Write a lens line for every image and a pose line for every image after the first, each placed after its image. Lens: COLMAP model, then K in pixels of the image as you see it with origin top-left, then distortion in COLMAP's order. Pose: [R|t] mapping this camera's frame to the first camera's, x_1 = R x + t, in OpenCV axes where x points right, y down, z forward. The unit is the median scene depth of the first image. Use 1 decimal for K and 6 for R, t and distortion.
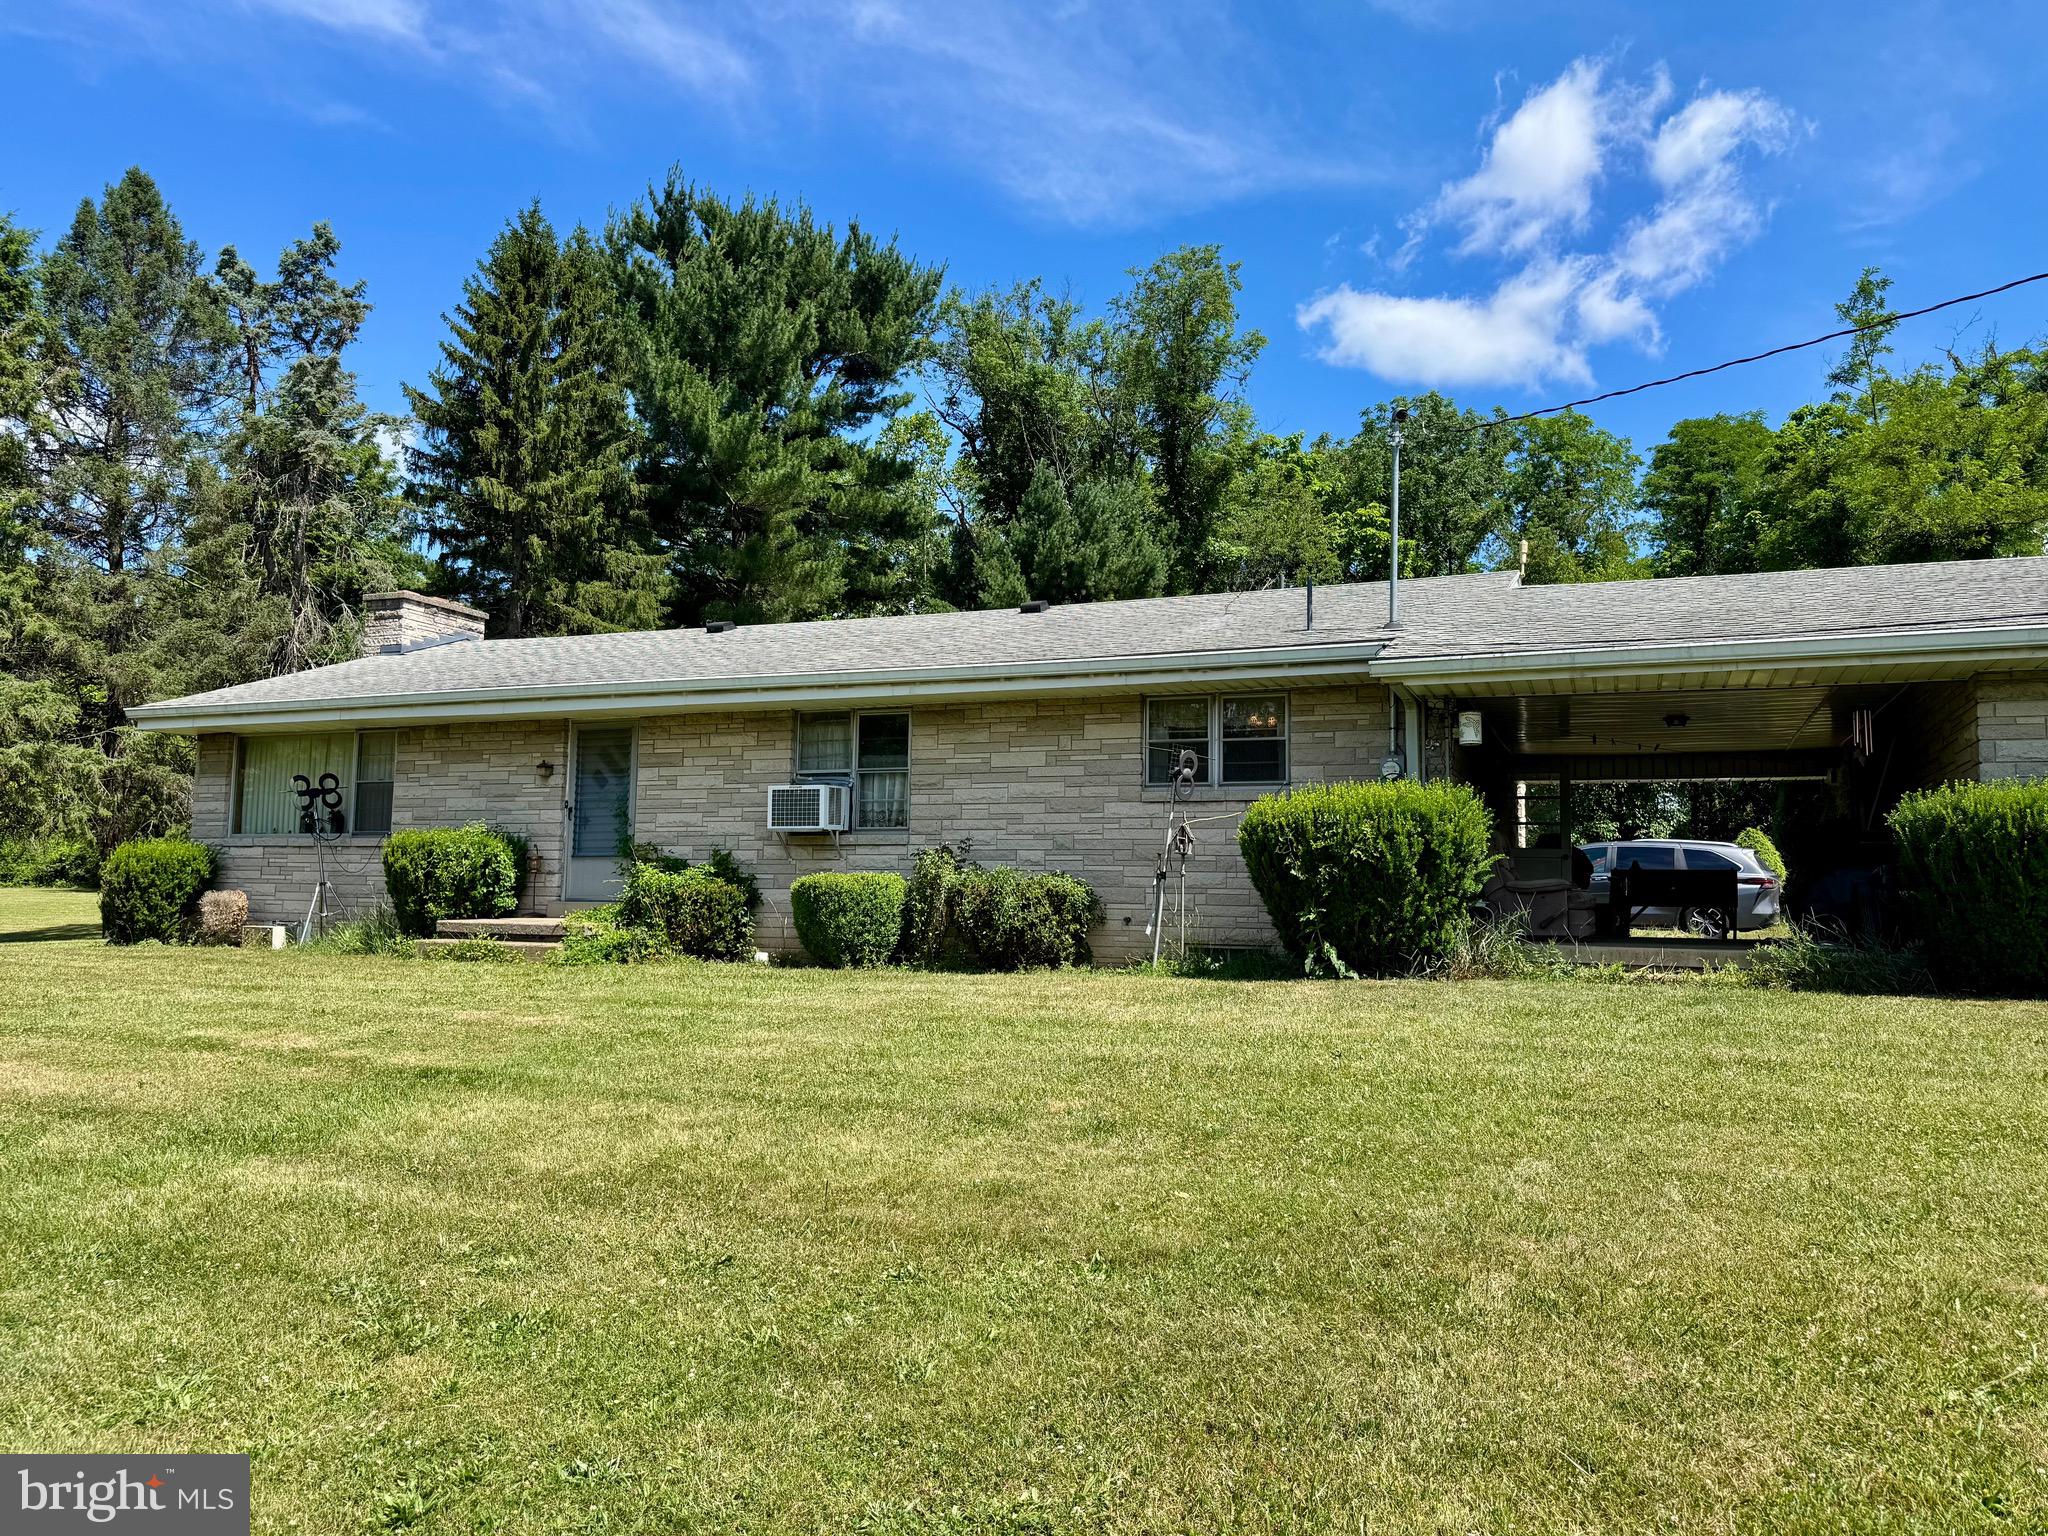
lens RADIAL K [[1427.6, 0, 1030.0], [0, 1427.6, 755.1], [0, 0, 1]] dist [0.115600, -0.185861]
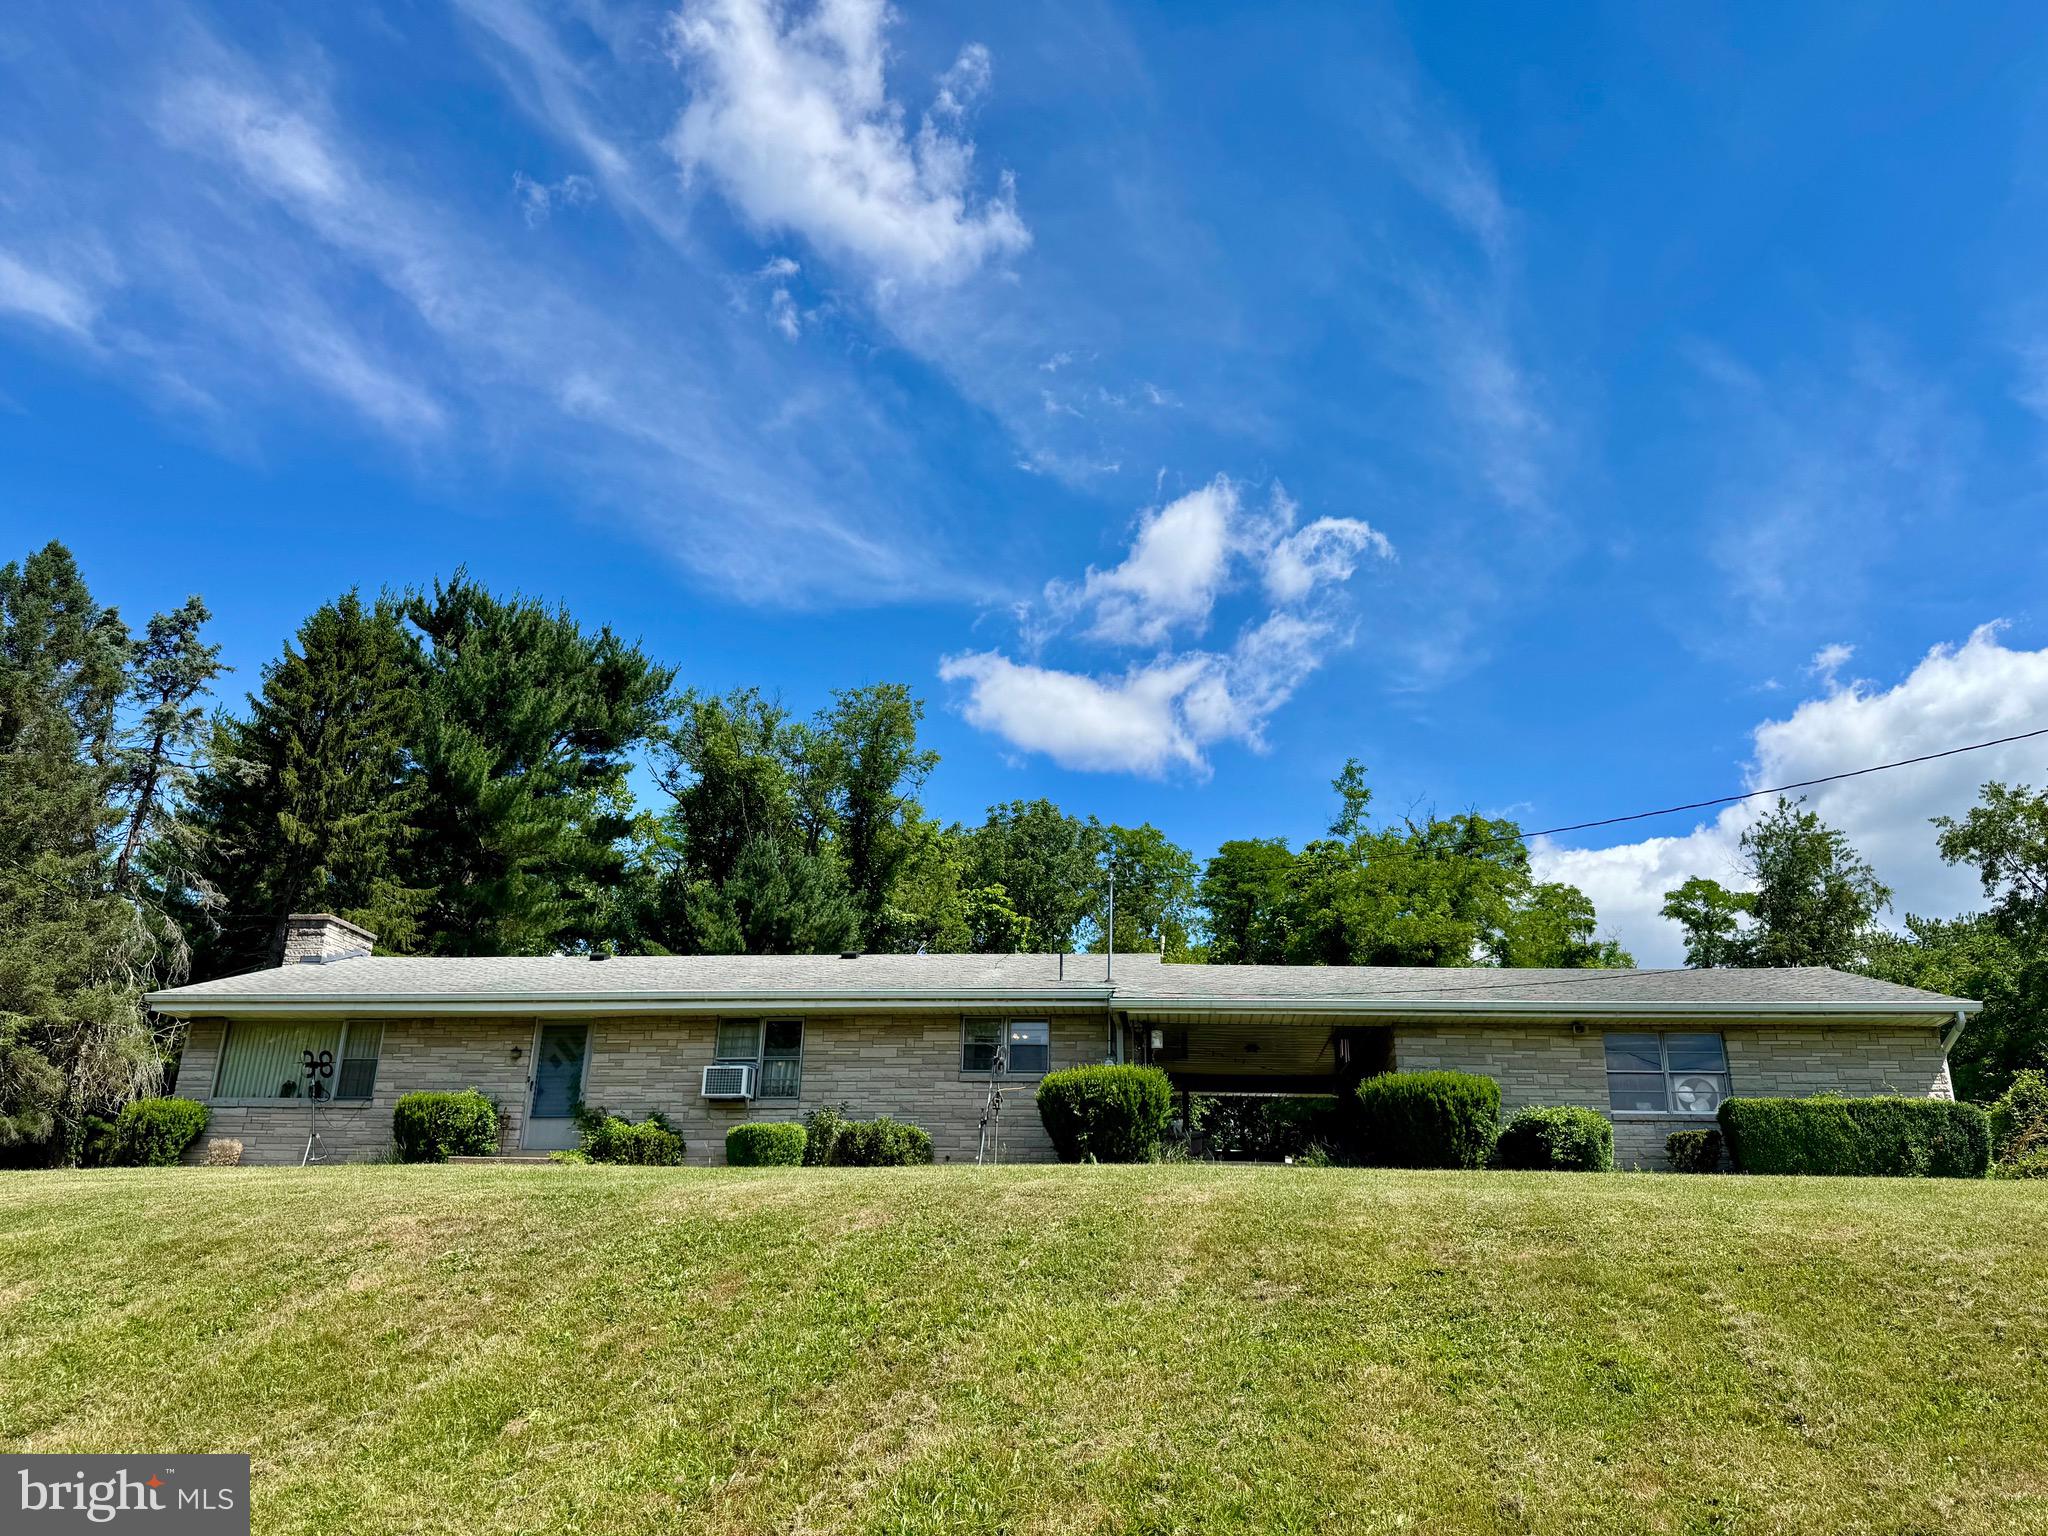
lens RADIAL K [[1427.6, 0, 1030.0], [0, 1427.6, 755.1], [0, 0, 1]] dist [0.115600, -0.185861]
pose [[0.955620, 0.103154, 0.275953, -0.136841], [-0.032529, 0.967913, -0.249170, 0.031868], [-0.292801, 0.229135, 0.928313, -0.256474]]
